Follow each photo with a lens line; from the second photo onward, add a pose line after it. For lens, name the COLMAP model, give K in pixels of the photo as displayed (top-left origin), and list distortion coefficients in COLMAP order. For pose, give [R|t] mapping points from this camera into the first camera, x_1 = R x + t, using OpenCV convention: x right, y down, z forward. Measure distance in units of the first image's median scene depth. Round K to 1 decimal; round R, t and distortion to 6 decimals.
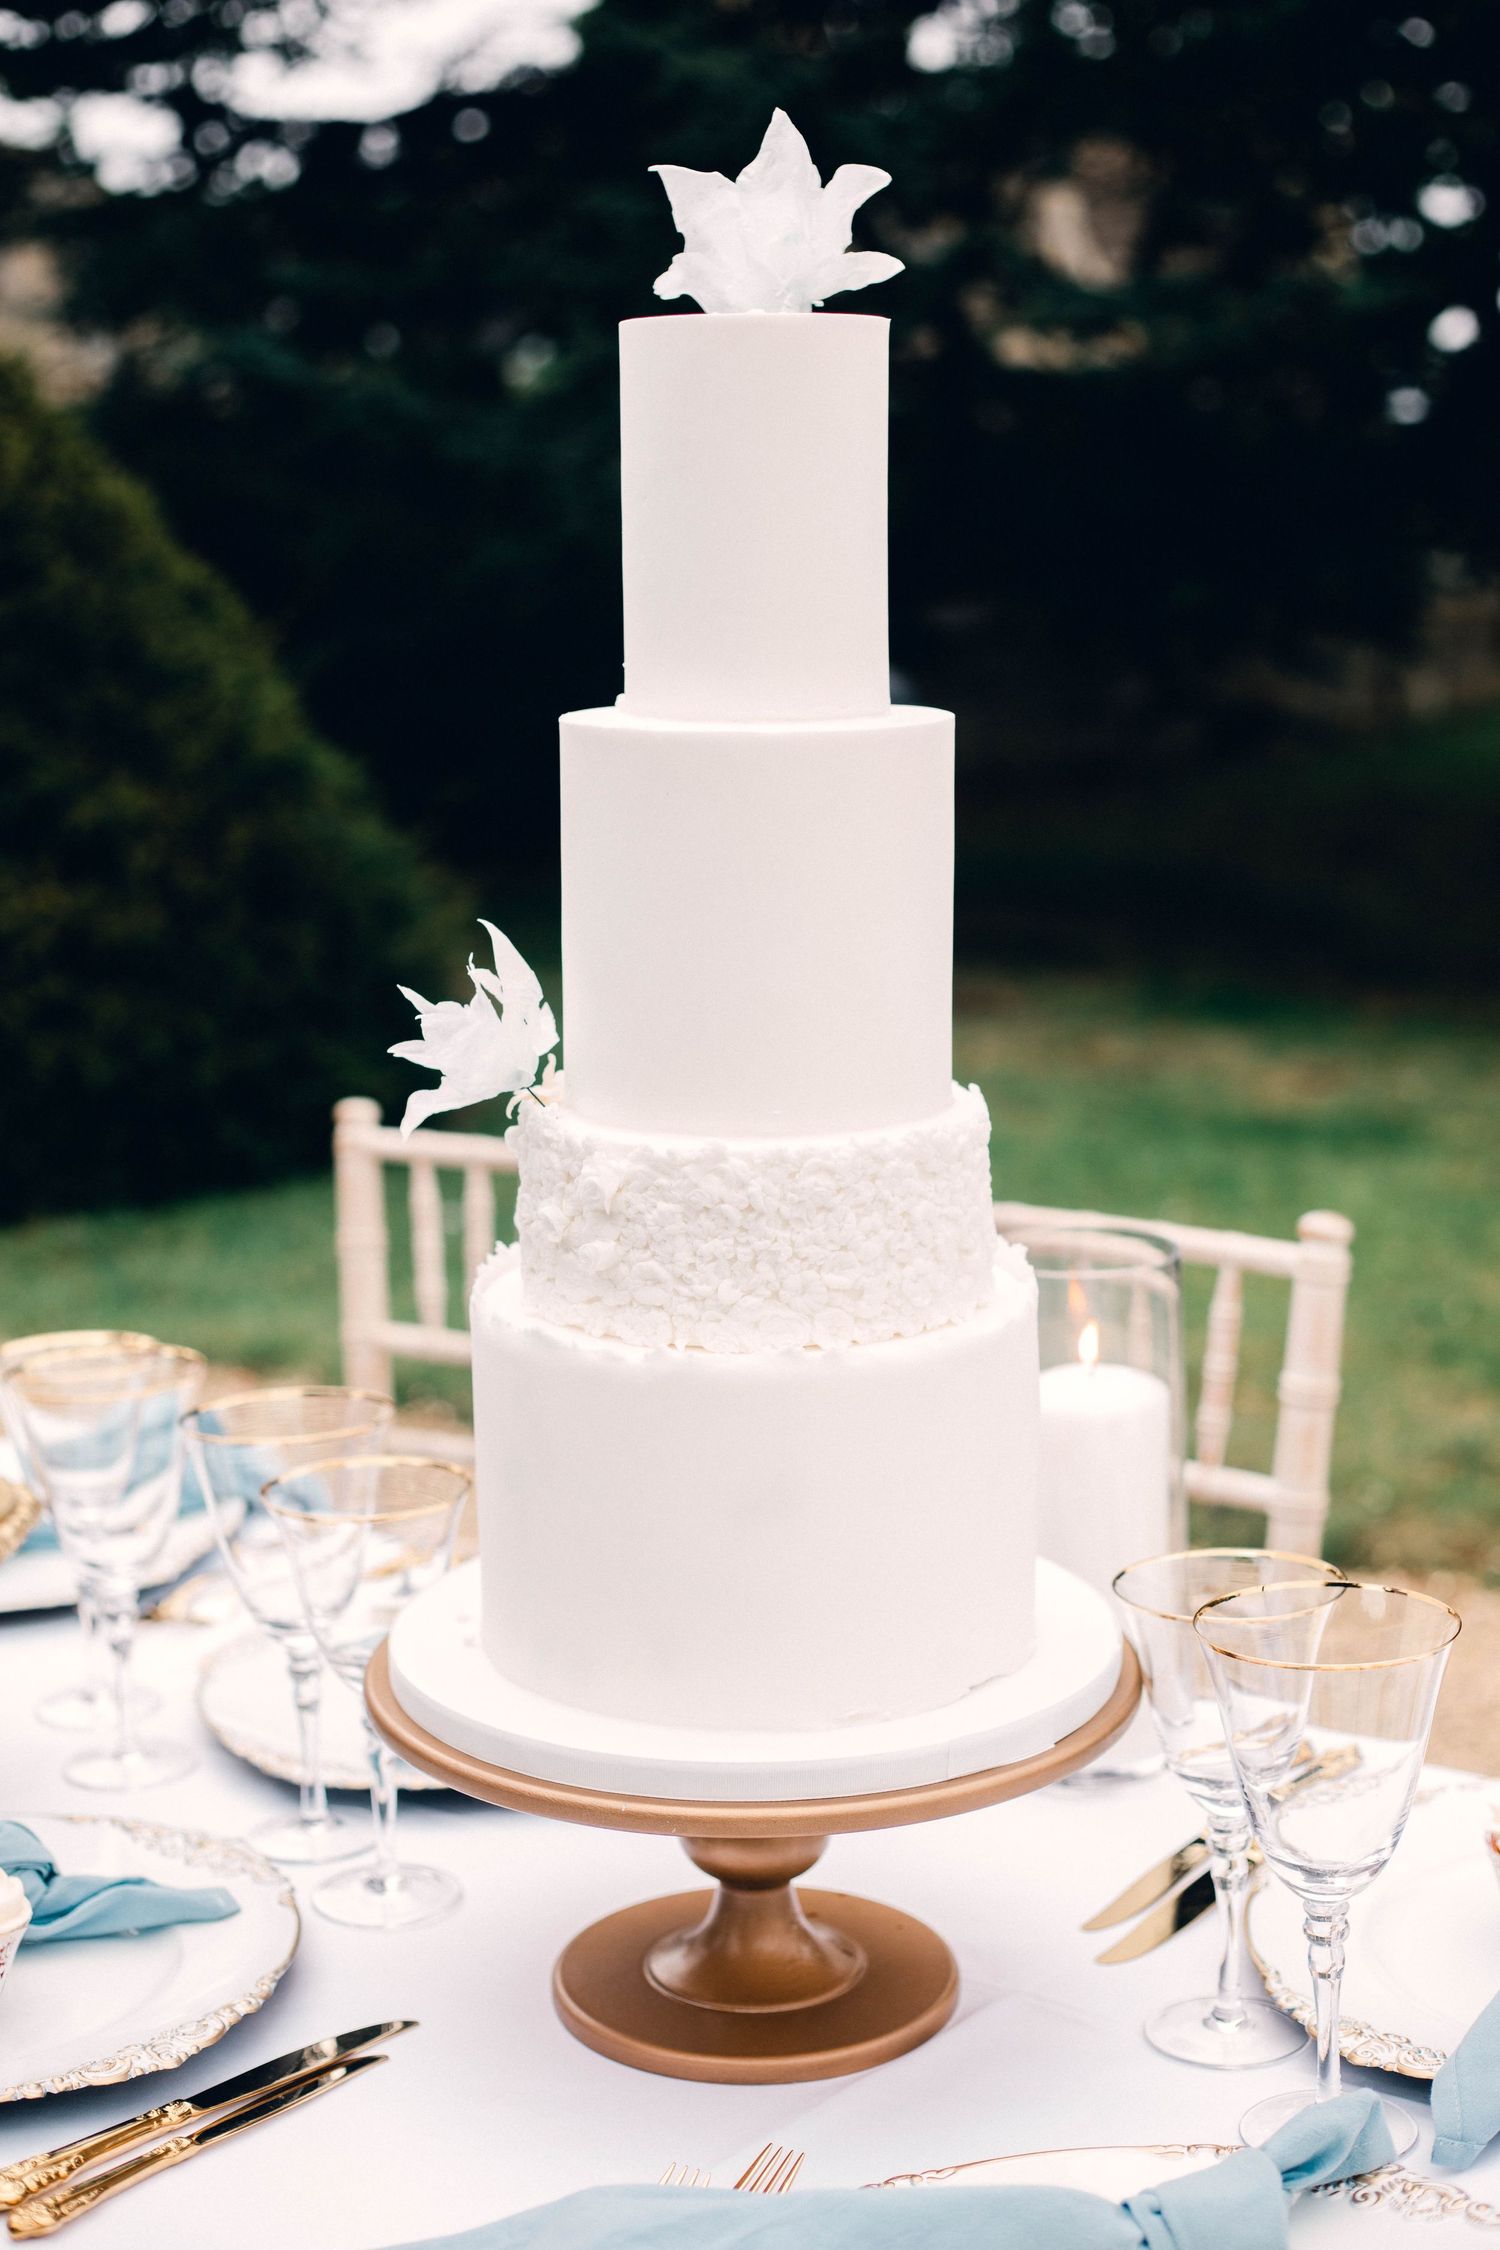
lens RADIAL K [[3143.7, 0, 867.9], [0, 3143.7, 1127.6], [0, 0, 1]] dist [-0.141860, -0.003794]
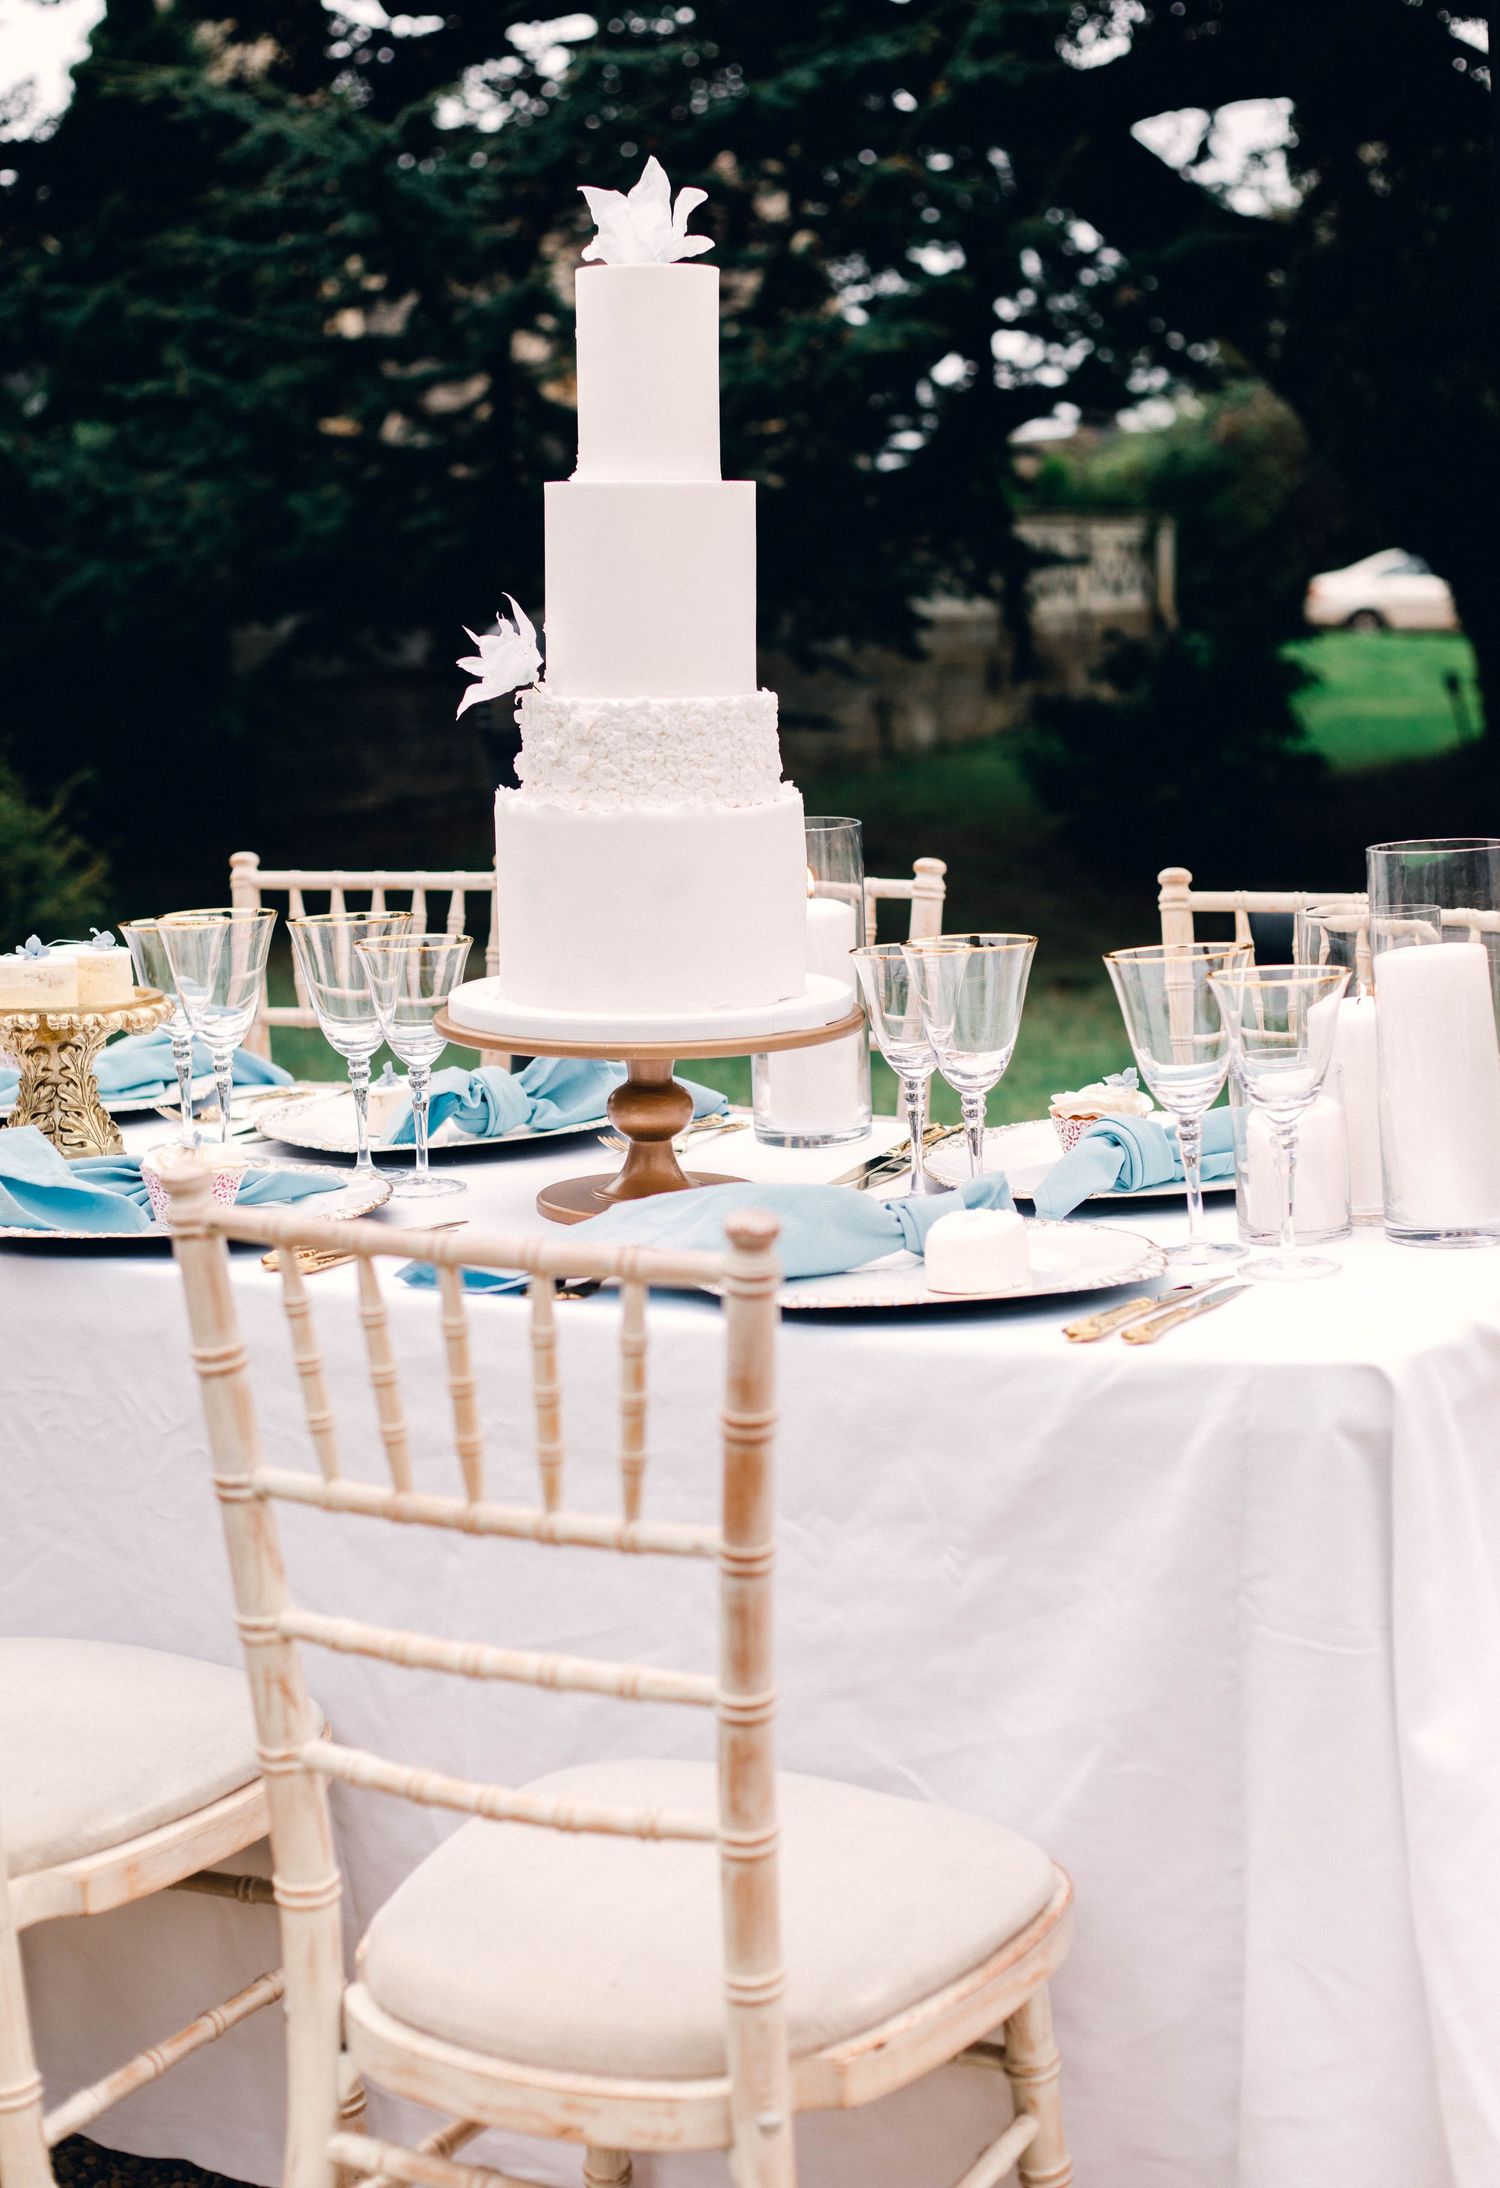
lens RADIAL K [[3154.9, 0, 750.0], [0, 3154.9, 1094.0], [0, 0, 1]] dist [-0.012558, 0.000610]
pose [[0.992058, -0.023510, 0.123568, -0.216555], [0.027862, 0.999047, -0.033609, 0.296569], [-0.122660, 0.036785, 0.991767, -0.856677]]
